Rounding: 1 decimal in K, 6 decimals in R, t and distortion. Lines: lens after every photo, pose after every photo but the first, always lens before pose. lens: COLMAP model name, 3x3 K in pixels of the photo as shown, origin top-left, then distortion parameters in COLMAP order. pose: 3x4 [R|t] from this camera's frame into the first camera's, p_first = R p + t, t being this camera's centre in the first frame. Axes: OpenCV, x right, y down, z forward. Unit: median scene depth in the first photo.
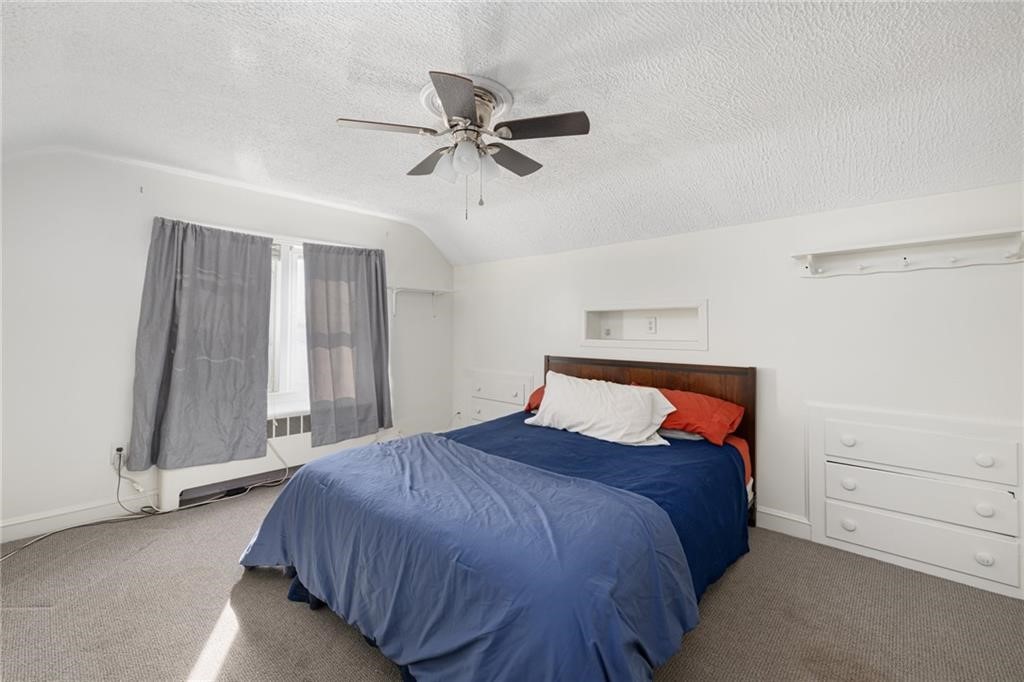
lens RADIAL K [[426.5, 0, 506.6], [0, 426.5, 336.2], [0, 0, 1]] dist [0.000676, 0.000272]
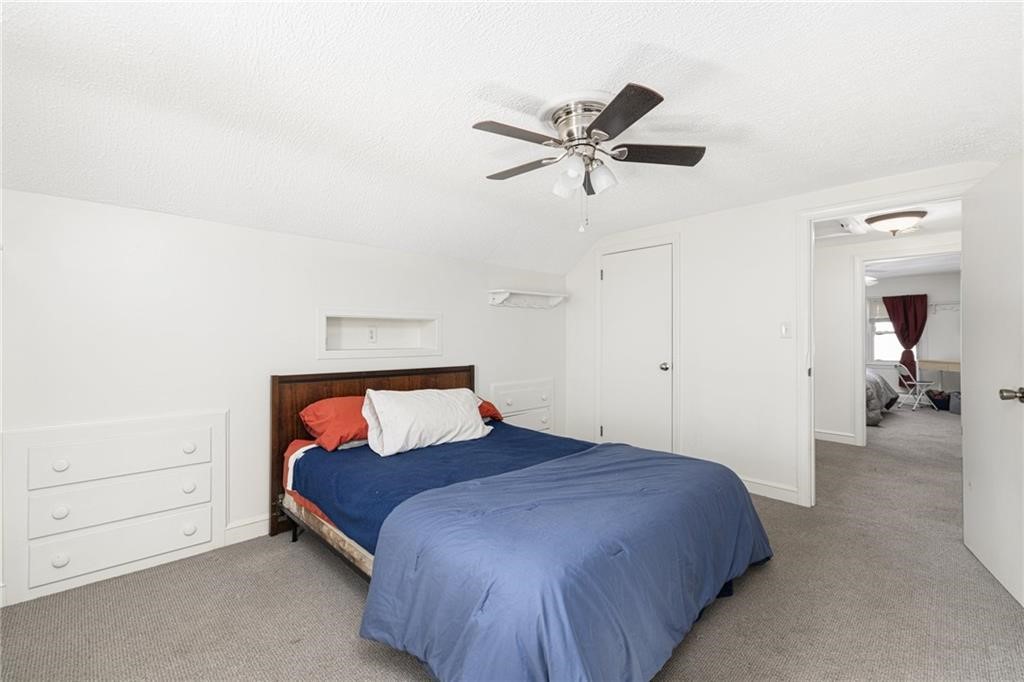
lens RADIAL K [[426.5, 0, 506.6], [0, 426.5, 336.2], [0, 0, 1]] dist [0.000676, 0.000272]
pose [[0.064233, 0.005606, 0.997919, -0.676386], [0.016502, 0.999842, -0.006679, -0.009346], [-0.997798, 0.016896, 0.064131, 0.661530]]
